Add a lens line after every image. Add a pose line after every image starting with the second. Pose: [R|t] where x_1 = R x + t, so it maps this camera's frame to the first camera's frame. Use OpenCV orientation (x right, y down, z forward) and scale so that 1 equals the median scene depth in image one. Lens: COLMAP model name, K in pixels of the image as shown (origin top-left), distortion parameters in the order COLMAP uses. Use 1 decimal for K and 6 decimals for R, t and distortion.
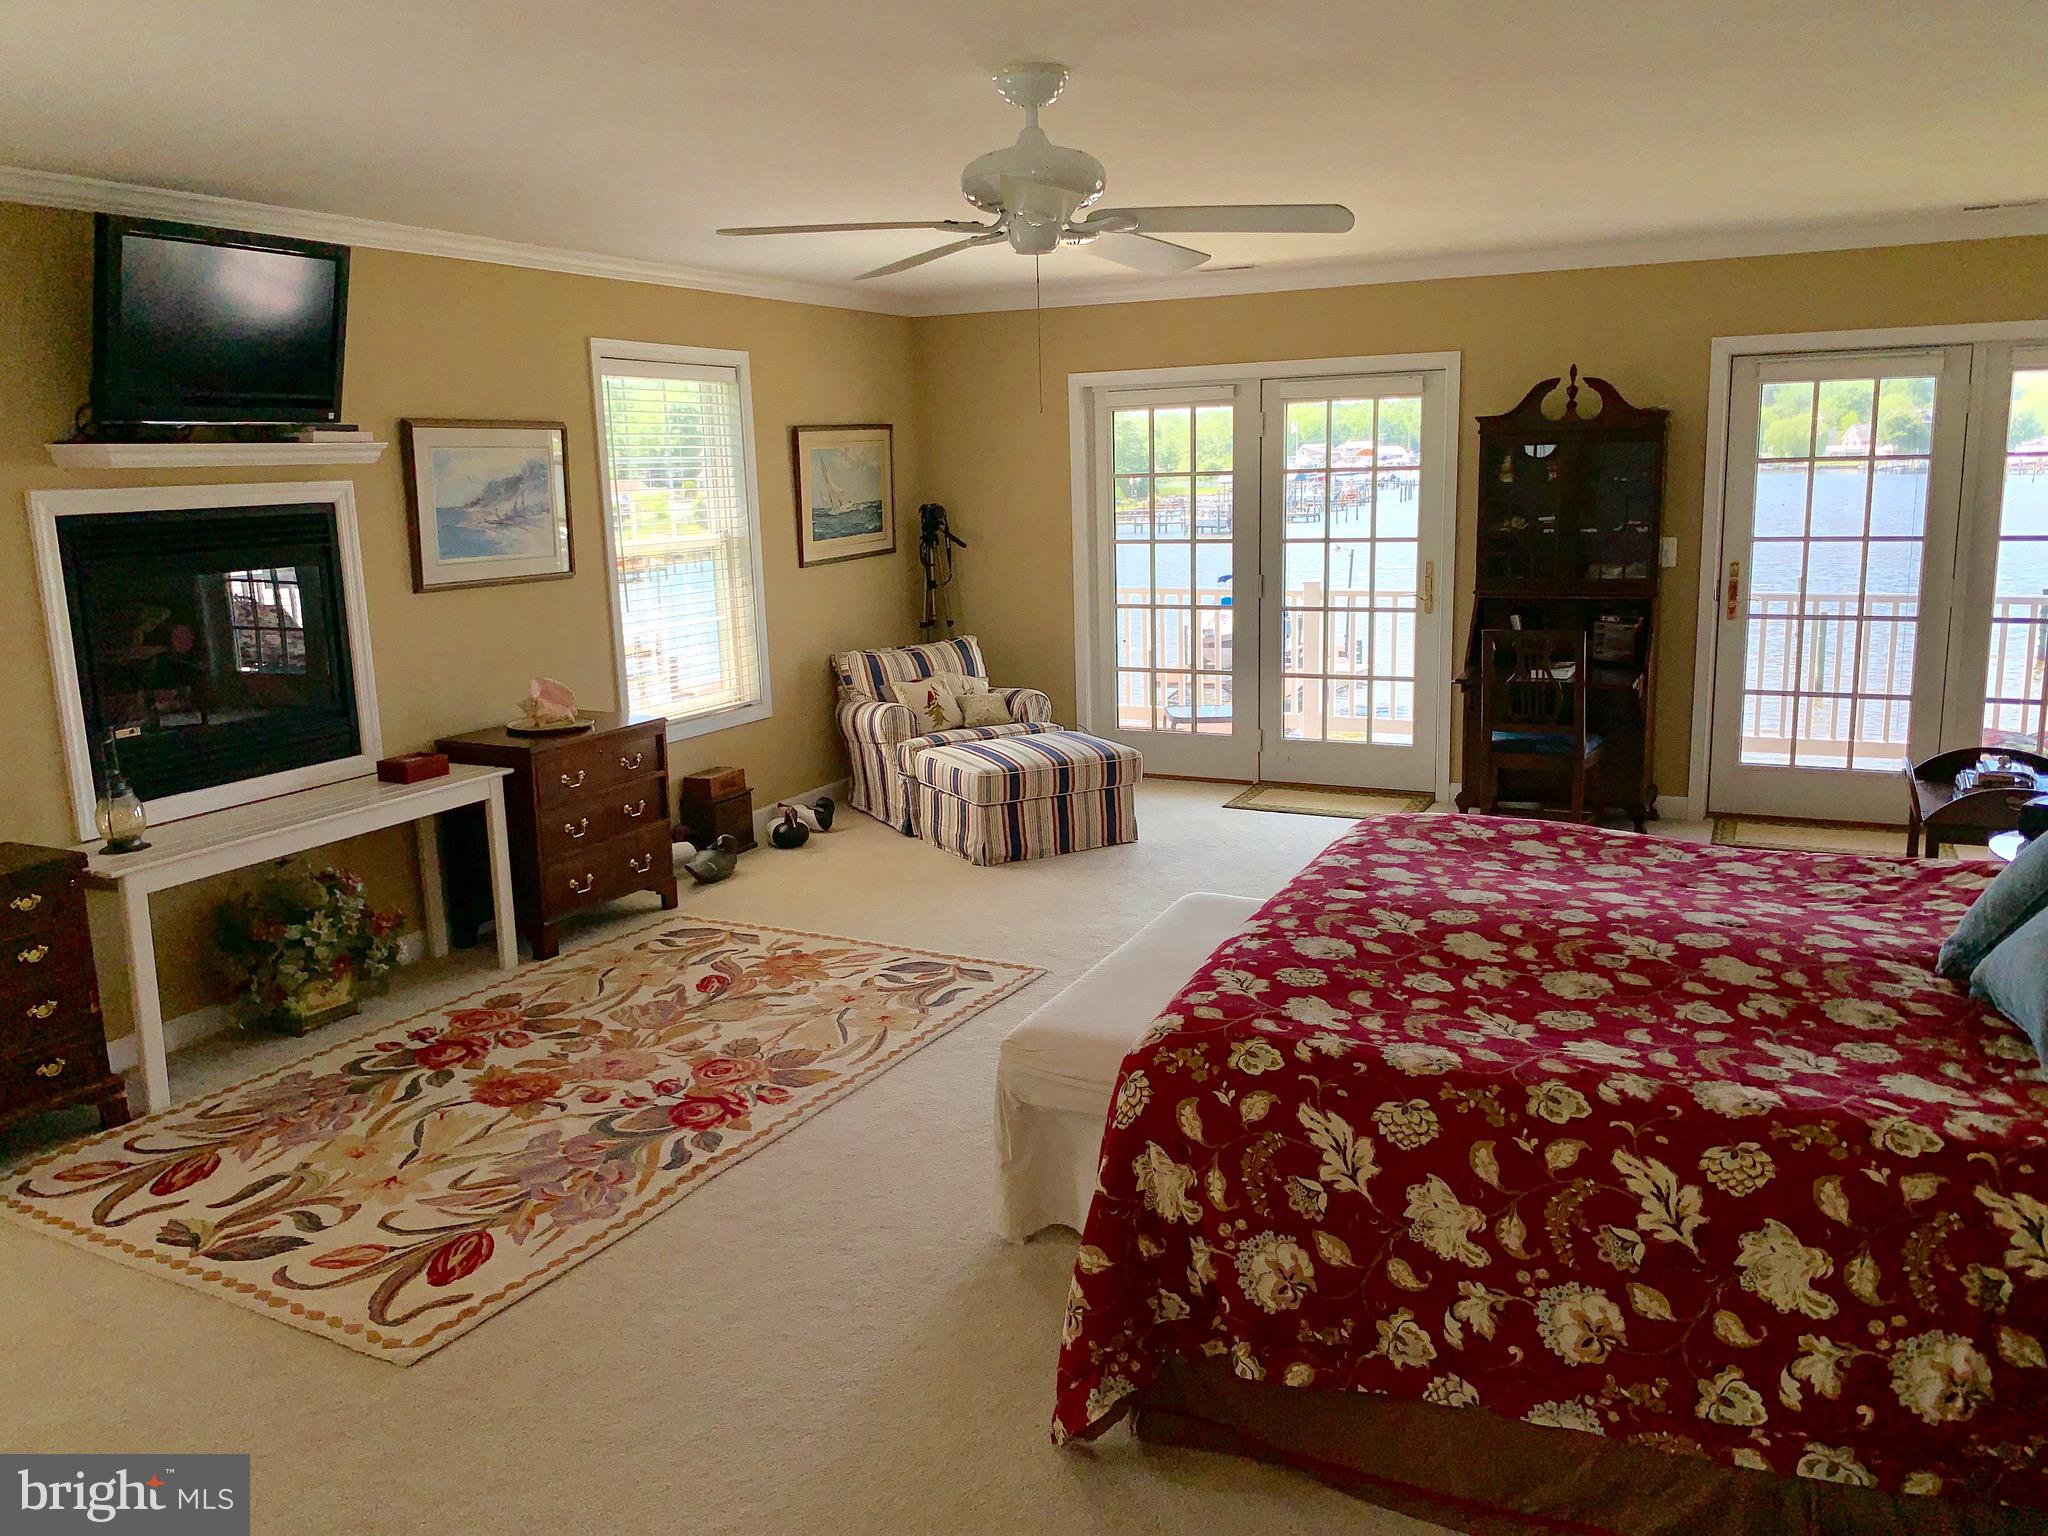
lens RADIAL K [[1562.5, 0, 1030.8], [0, 1562.5, 746.6], [0, 0, 1]] dist [0.047959, -0.080384]
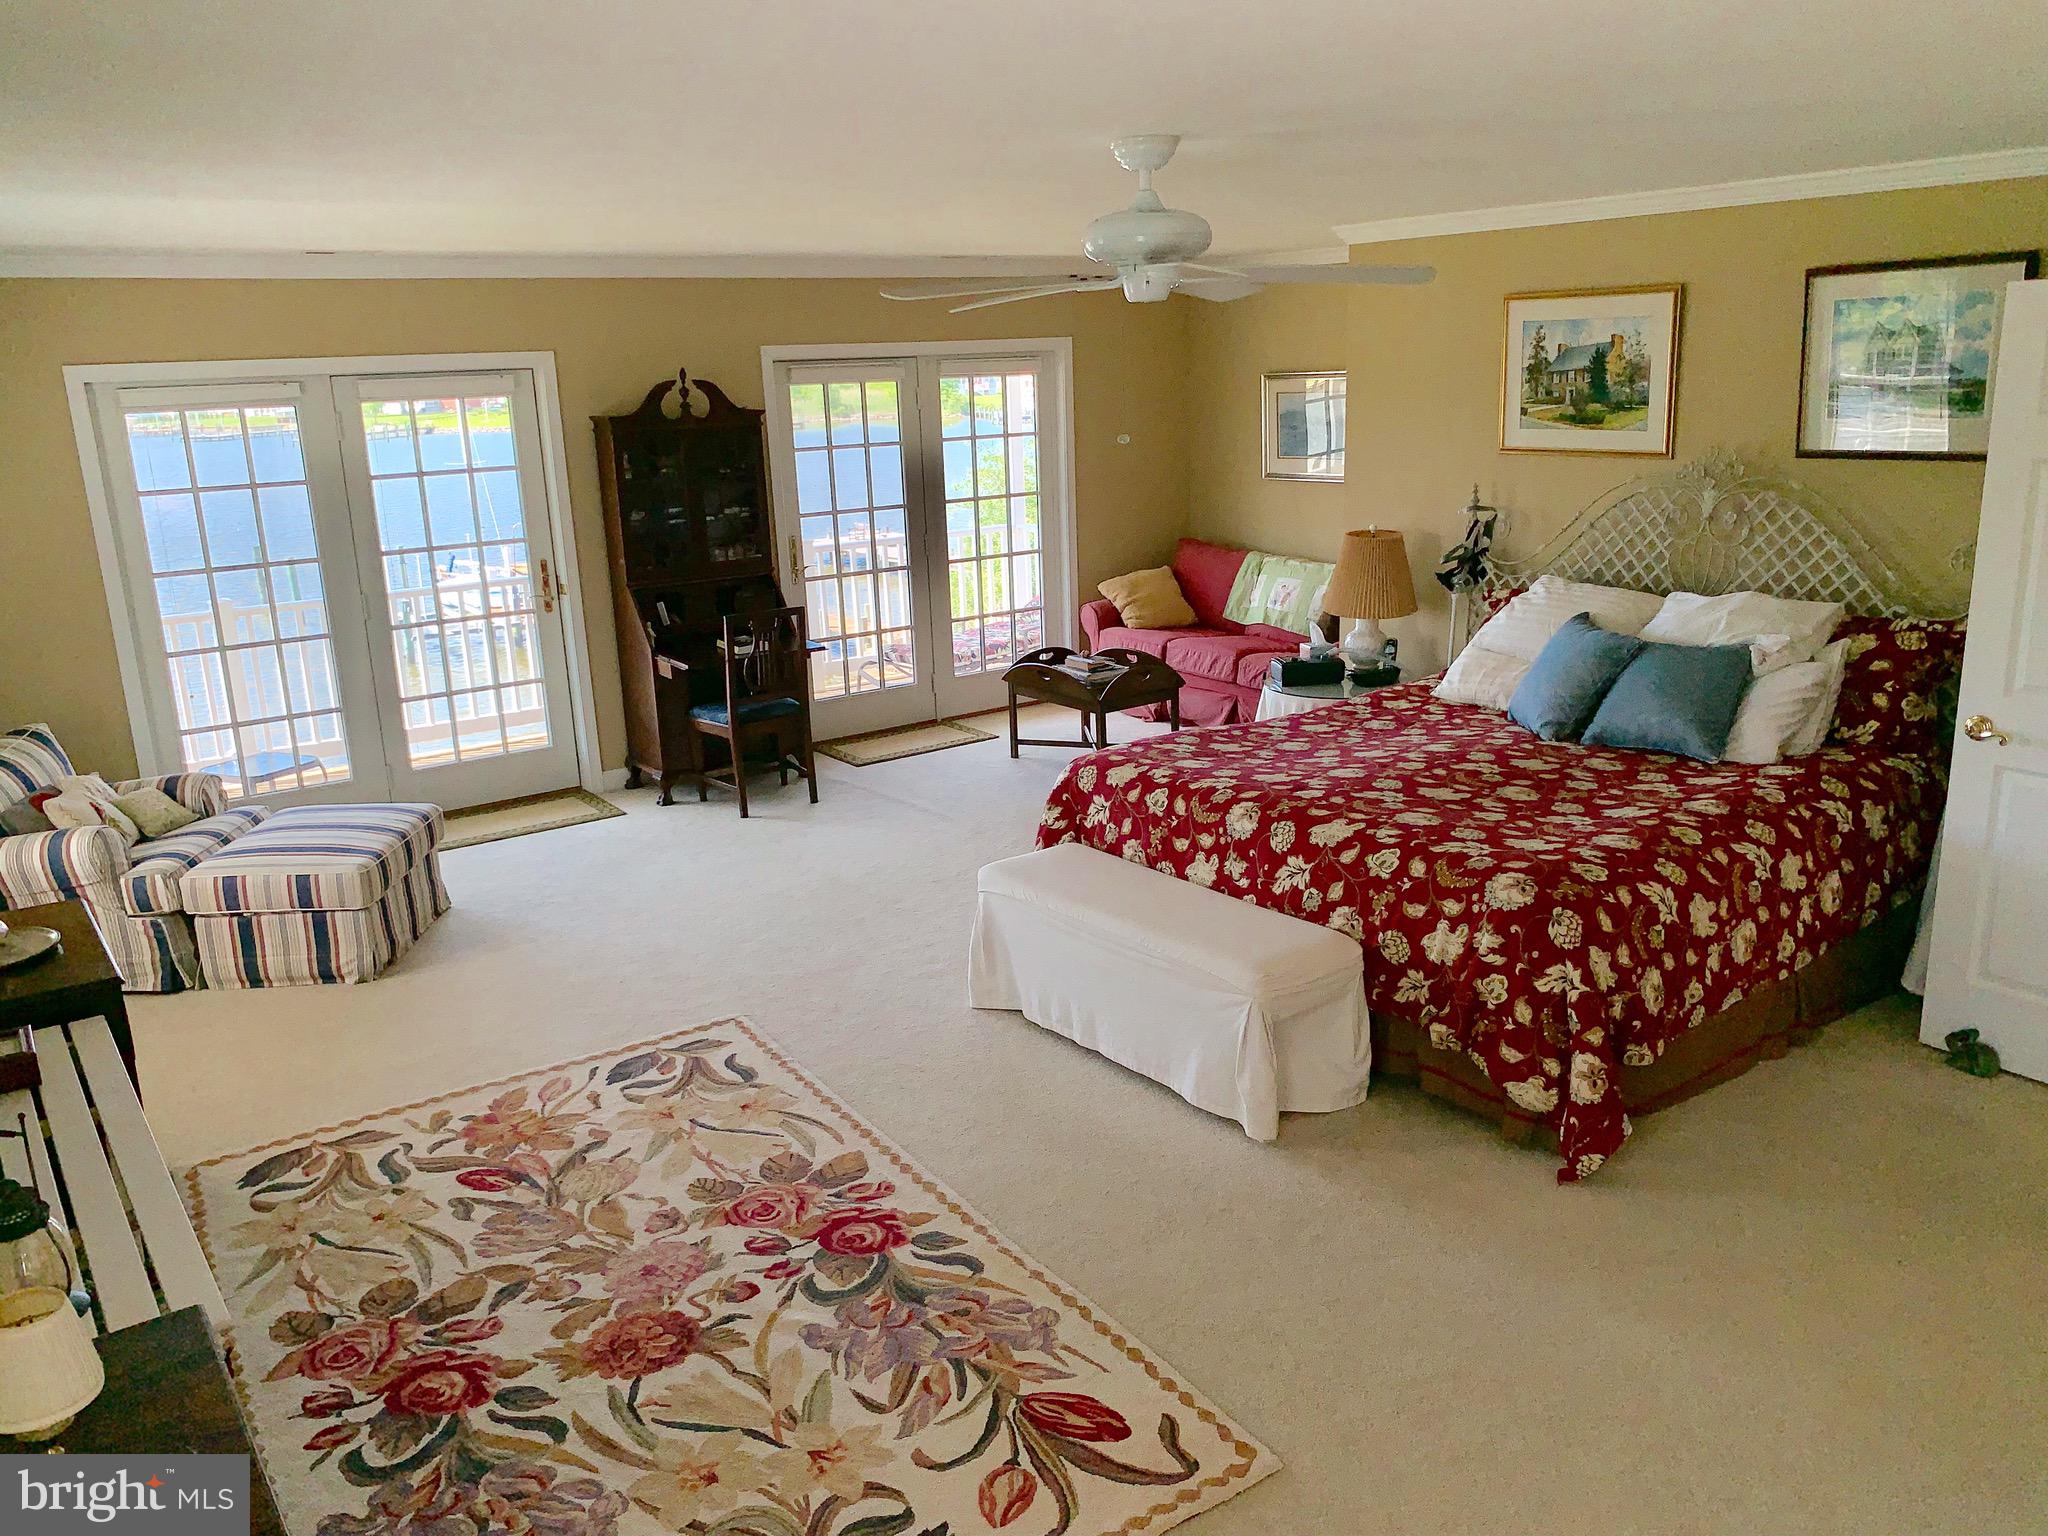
lens RADIAL K [[1562.5, 0, 1026.3], [0, 1562.5, 770.5], [0, 0, 1]] dist [0.047959, -0.080384]
pose [[0.465634, -0.215730, 0.858281, -0.770958], [0.185452, 0.972086, 0.143724, -0.118758], [-0.865328, 0.092247, 0.492643, 0.400386]]
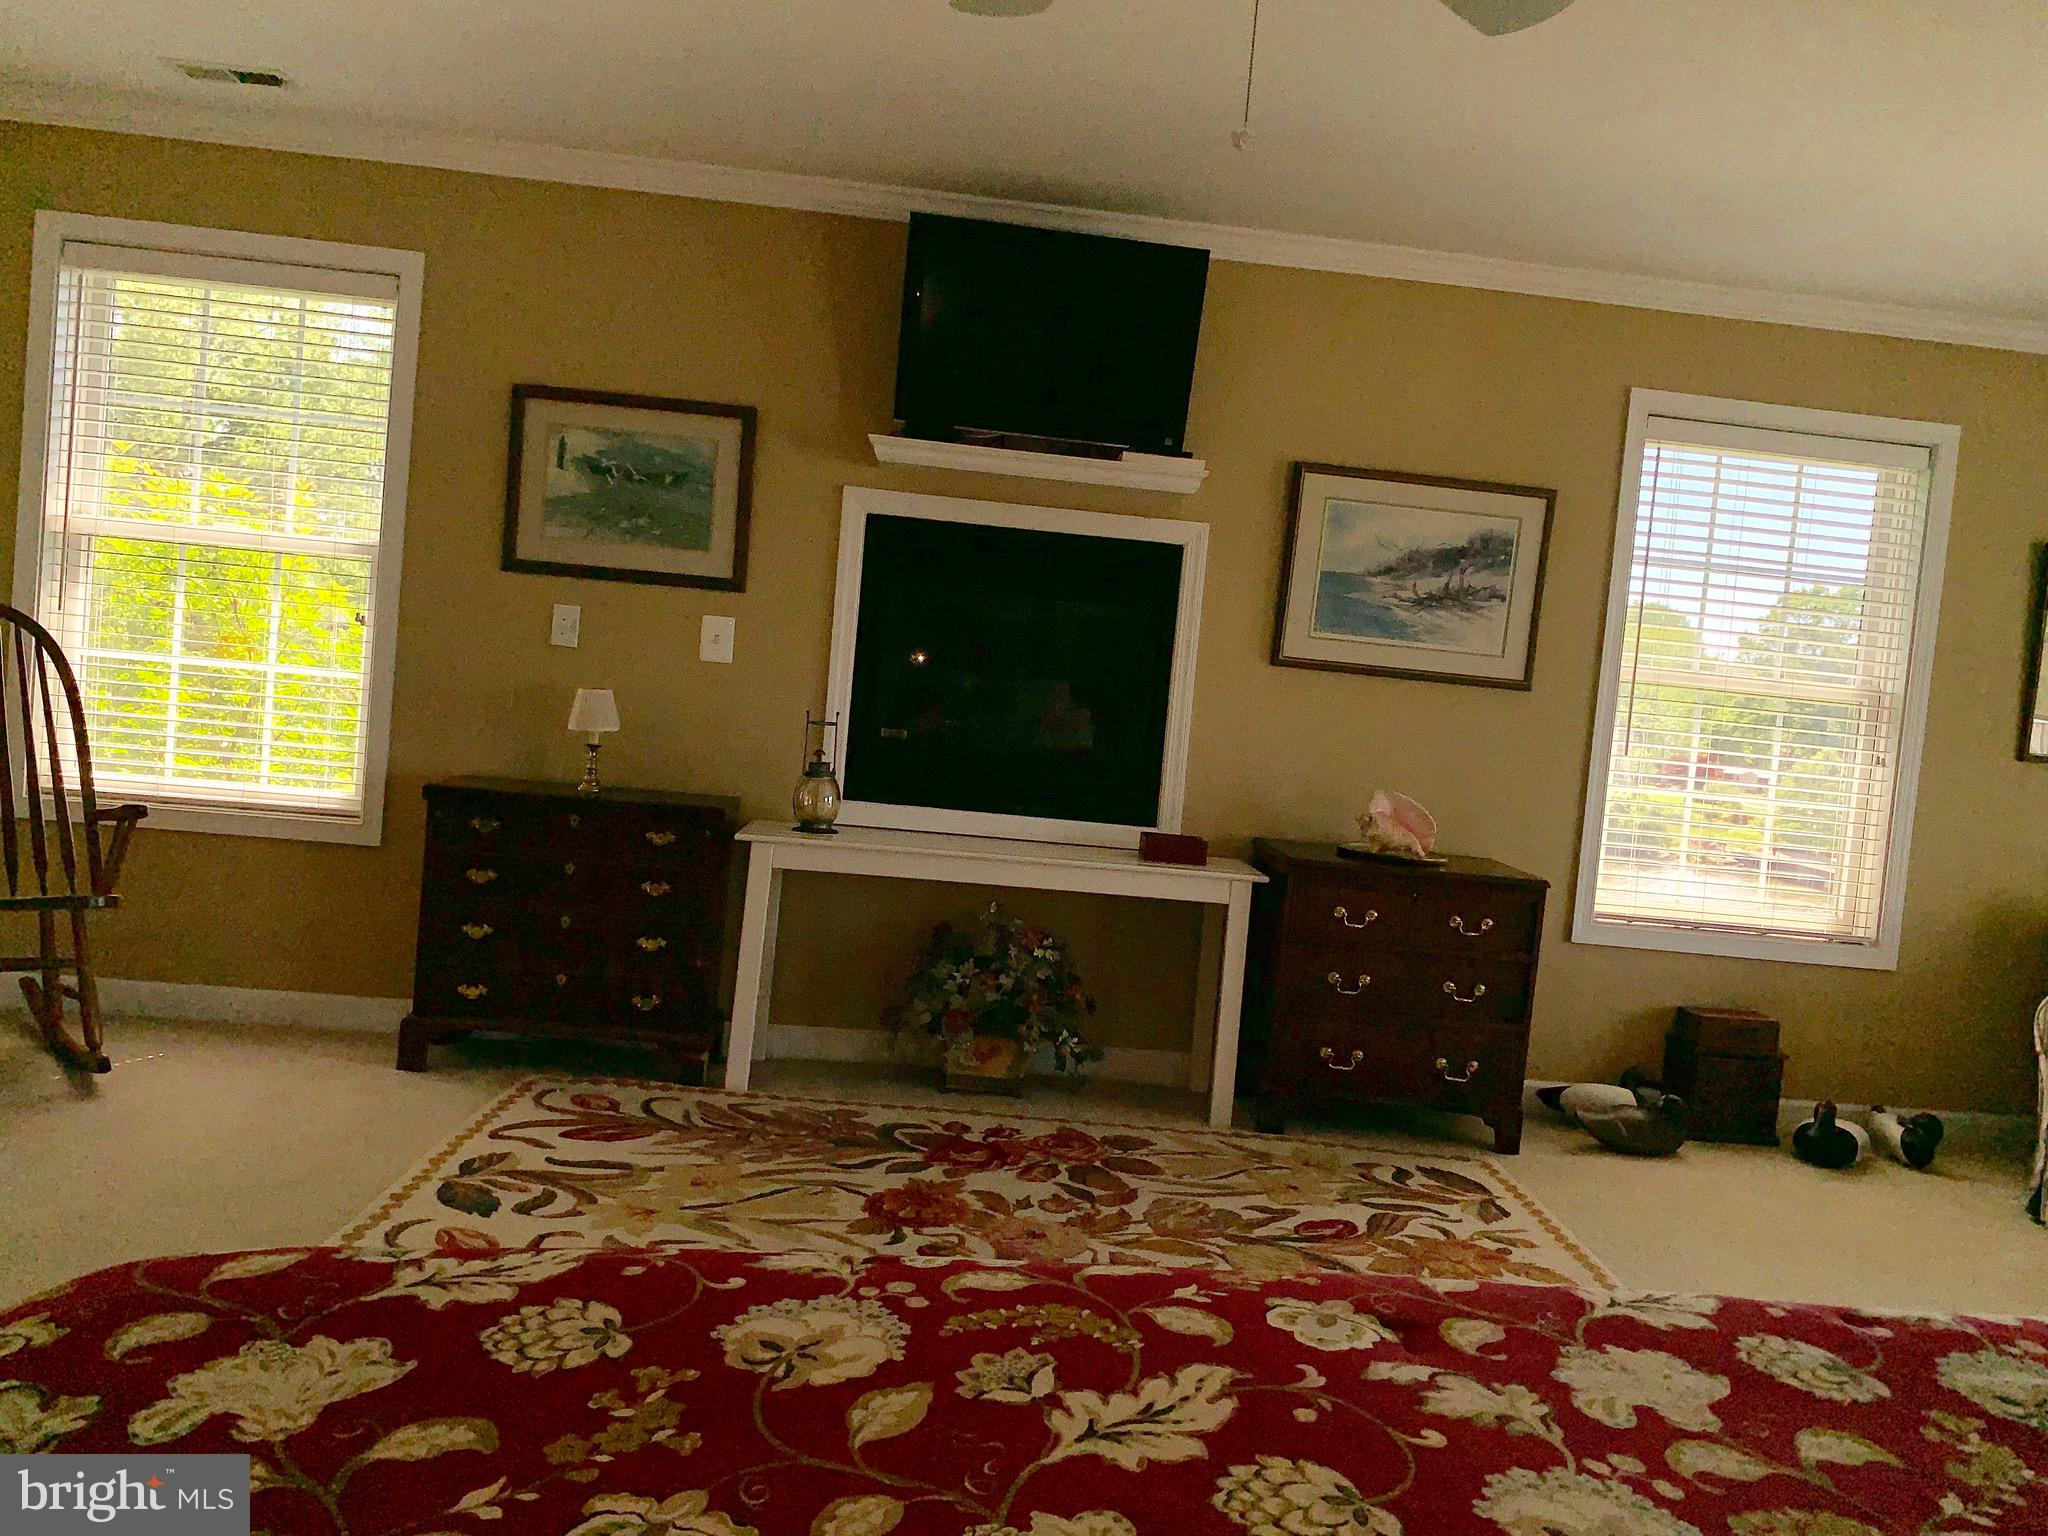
lens RADIAL K [[1562.5, 0, 1043.3], [0, 1562.5, 736.8], [0, 0, 1]] dist [0.047959, -0.080384]
pose [[0.501685, 0.106478, -0.858472, 0.321899], [-0.261293, 0.964694, -0.033045, 0.001172], [0.824644, 0.240891, 0.511794, 0.548799]]
